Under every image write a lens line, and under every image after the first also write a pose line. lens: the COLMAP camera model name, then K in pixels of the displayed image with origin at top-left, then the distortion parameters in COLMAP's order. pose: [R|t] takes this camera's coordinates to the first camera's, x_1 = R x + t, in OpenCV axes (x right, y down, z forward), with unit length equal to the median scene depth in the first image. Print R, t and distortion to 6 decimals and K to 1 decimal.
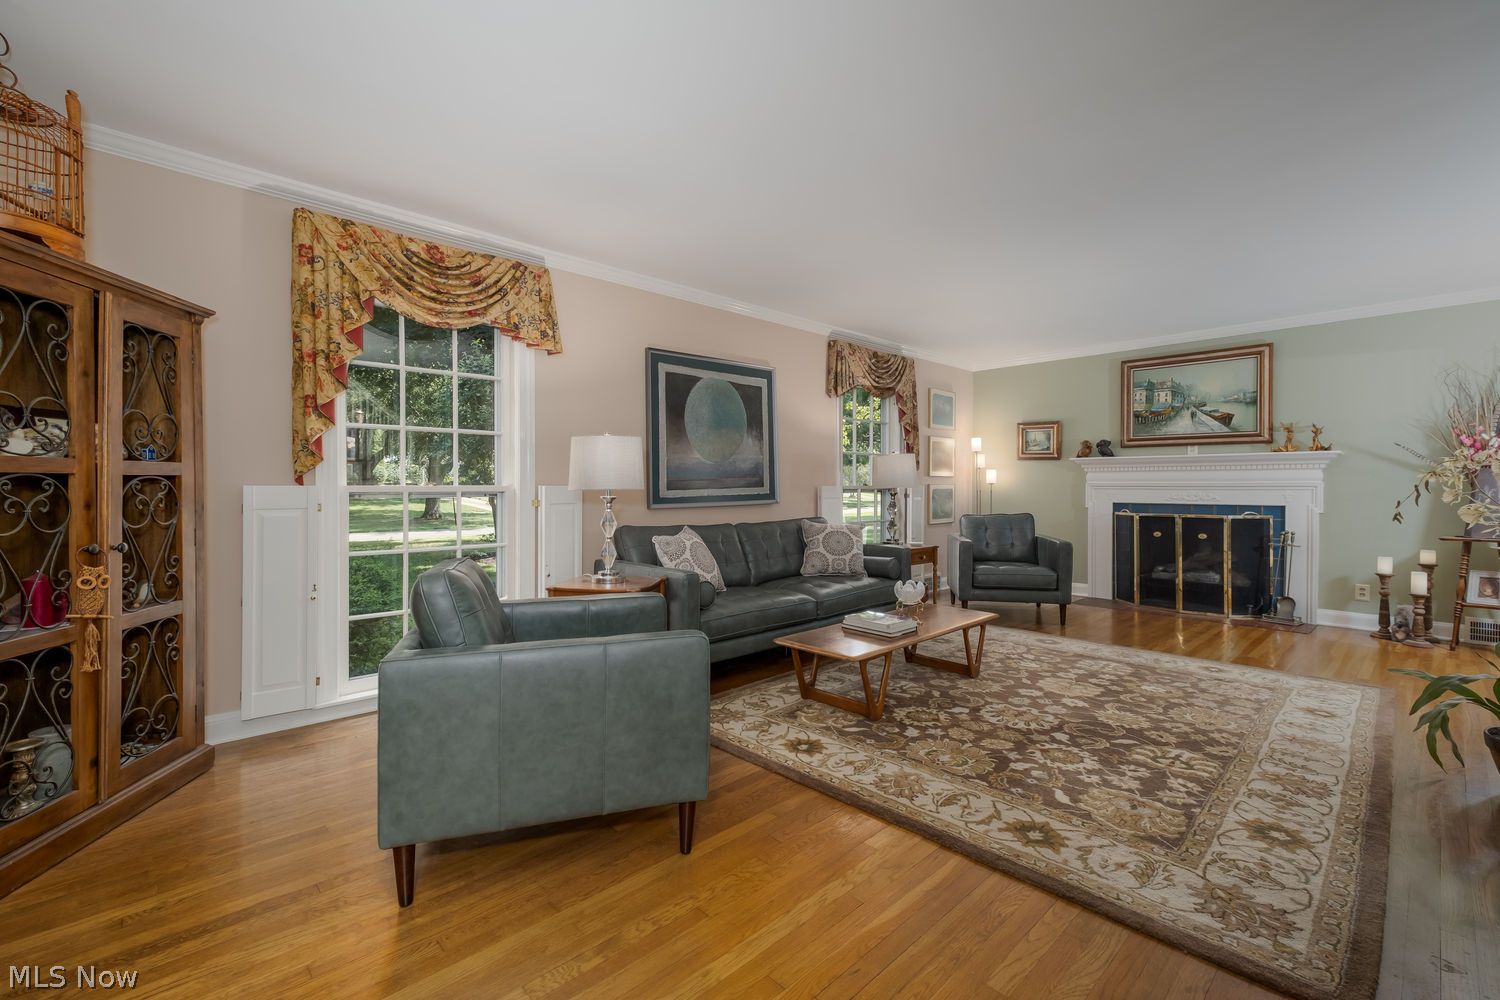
lens RADIAL K [[663.0, 0, 756.2], [0, 663.0, 489.7], [0, 0, 1]] dist [0.020826, -0.003293]
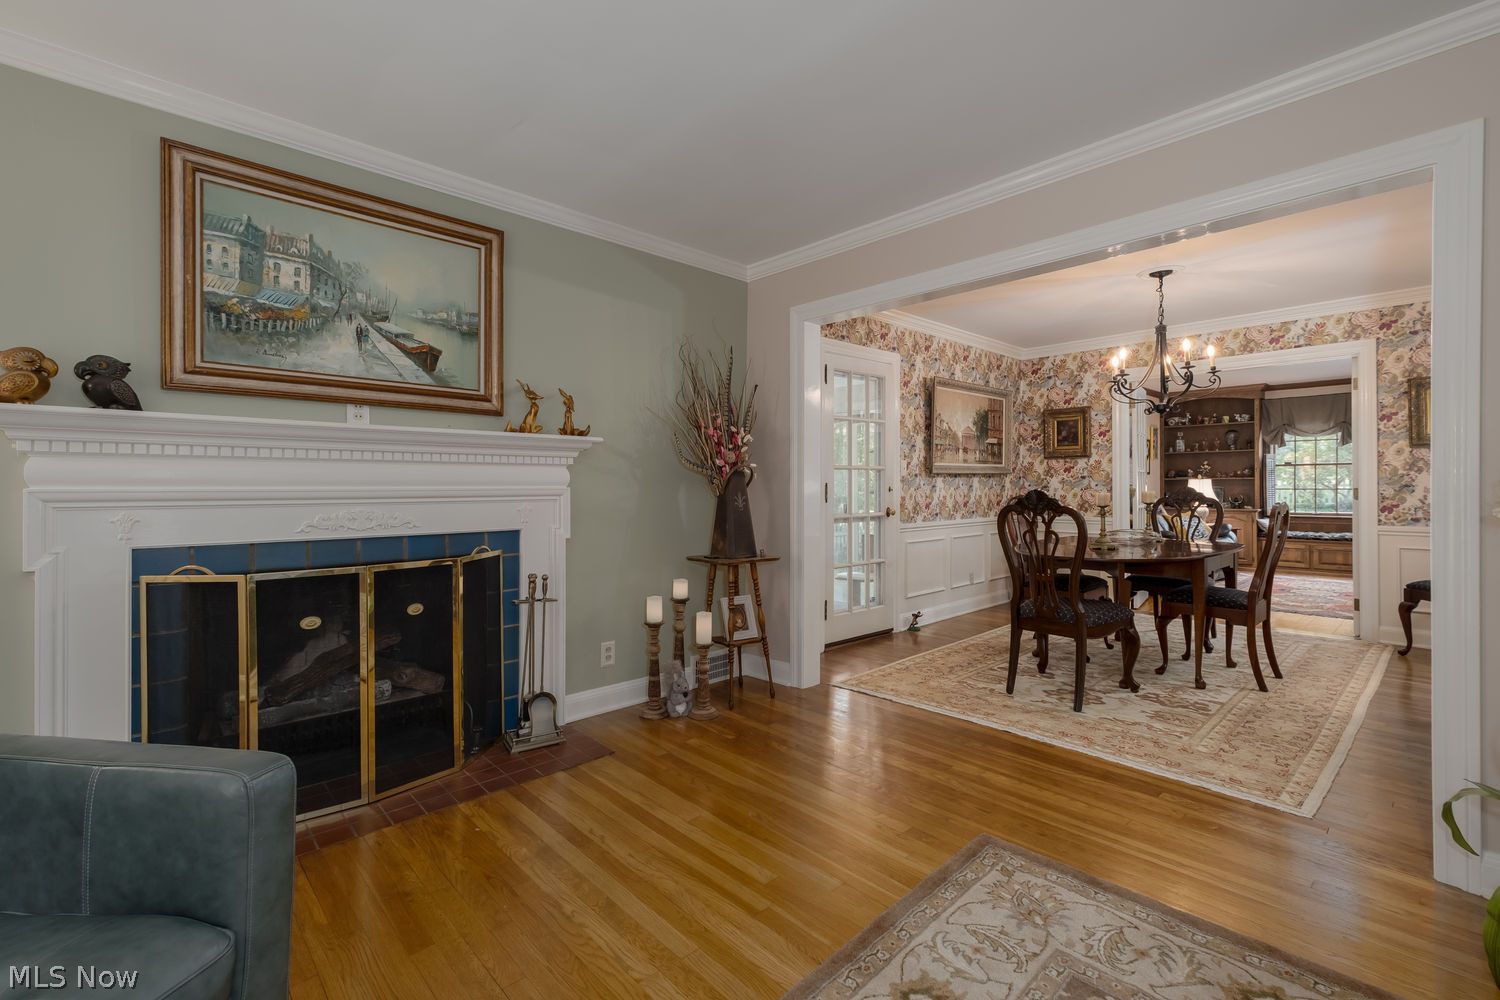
lens RADIAL K [[663.0, 0, 737.5], [0, 663.0, 485.2], [0, 0, 1]] dist [0.020826, -0.003293]
pose [[-0.006759, -0.001011, 0.999977, 0.388885], [0.008692, 0.999962, 0.001070, -0.020569], [-0.999939, 0.008699, -0.006750, 1.392013]]
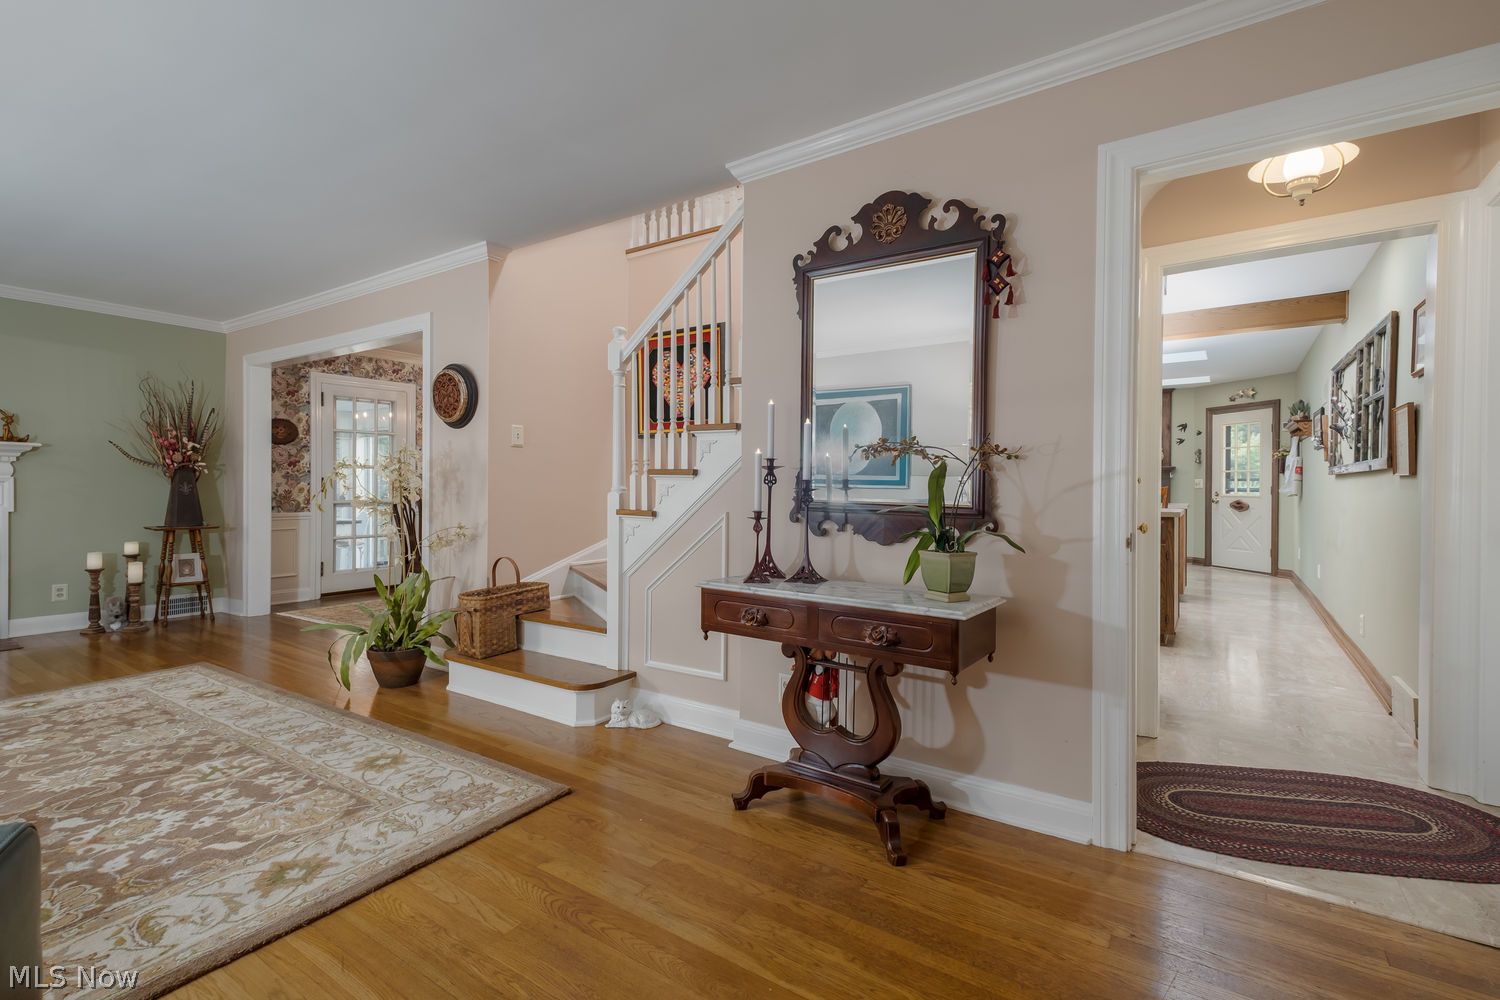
lens RADIAL K [[663.0, 0, 745.1], [0, 663.0, 491.7], [0, 0, 1]] dist [0.020826, -0.003293]
pose [[-0.198414, -0.007639, 0.980088, -0.364052], [0.000815, 0.999968, 0.007959, 0.004027], [-0.980118, 0.002378, -0.198402, 0.380939]]
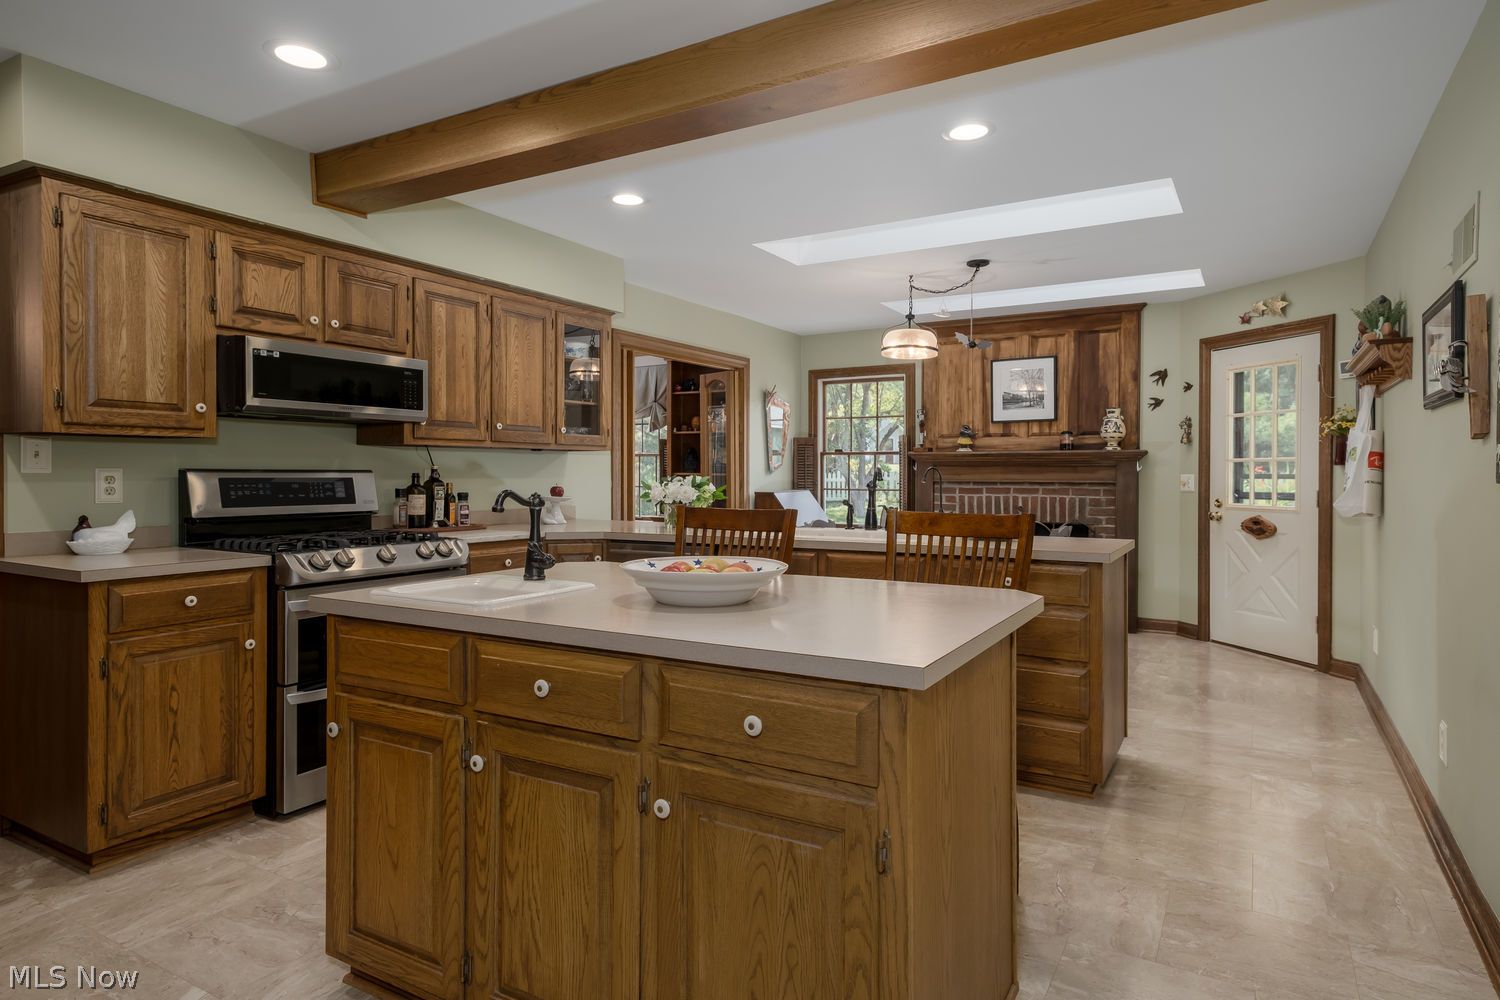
lens RADIAL K [[804.3, 0, 756.4], [0, 804.3, 478.0], [0, 0, 1]] dist [0.032363, -0.000993]
pose [[-0.257553, -0.007798, 0.966233, 0.474238], [-0.000004, 0.999967, 0.008069, -0.029004], [-0.966264, 0.002074, -0.257545, -0.608346]]
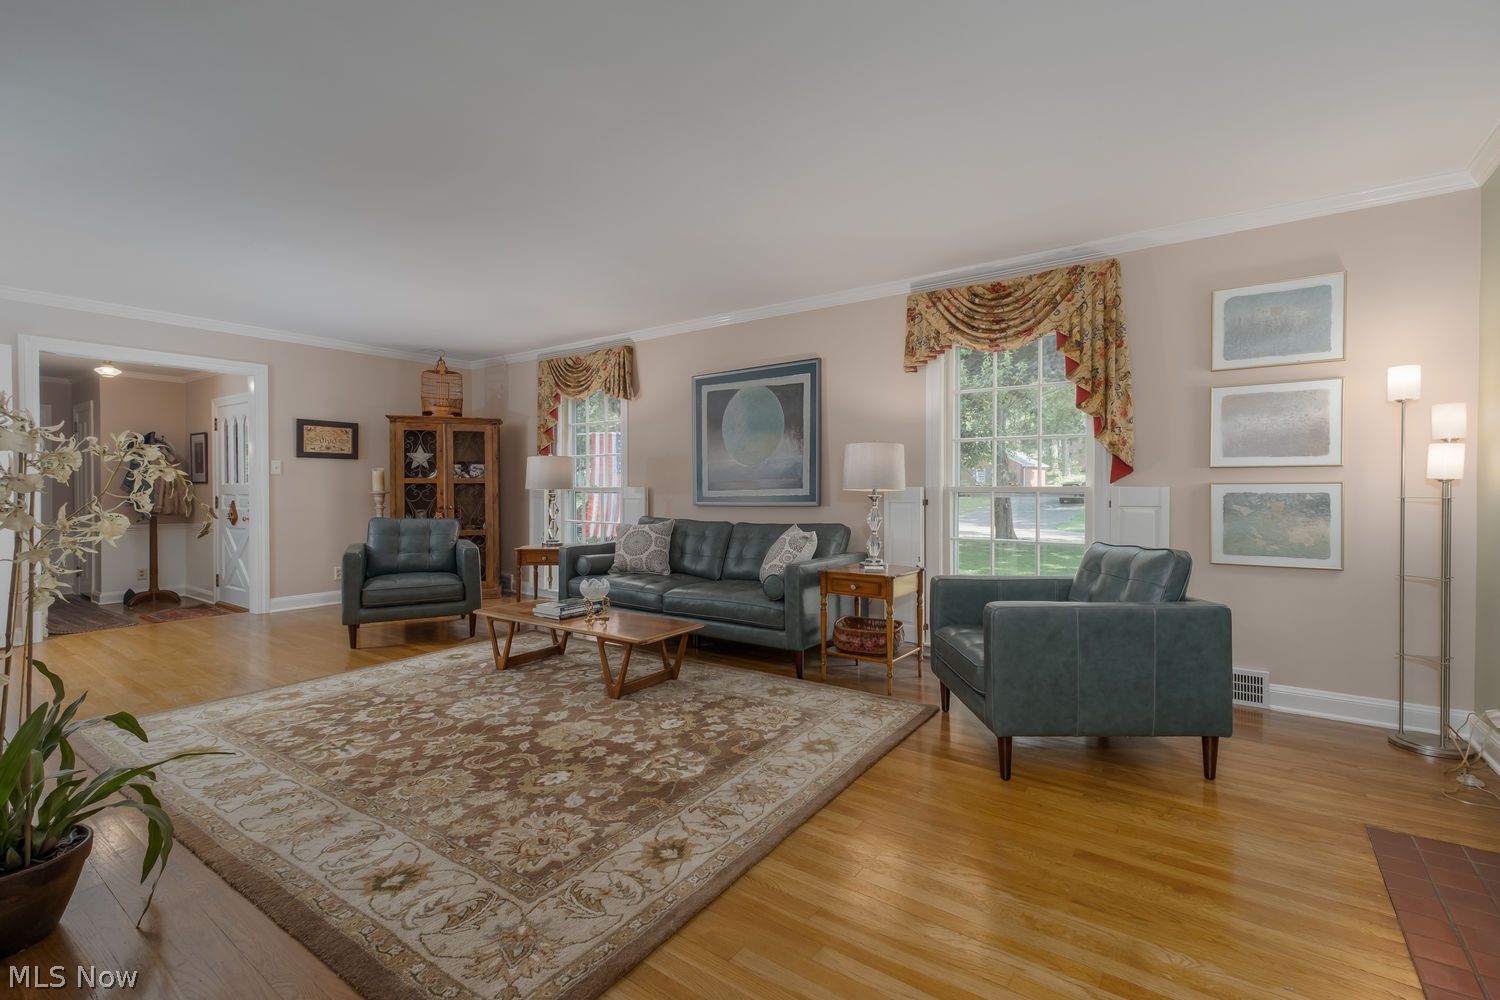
lens RADIAL K [[663.0, 0, 756.5], [0, 663.0, 493.7], [0, 0, 1]] dist [0.020826, -0.003293]
pose [[0.174493, 0.012060, -0.984585, 1.460832], [-0.004534, 0.999924, 0.011445, -0.010105], [0.984648, 0.002467, 0.174534, 1.204726]]
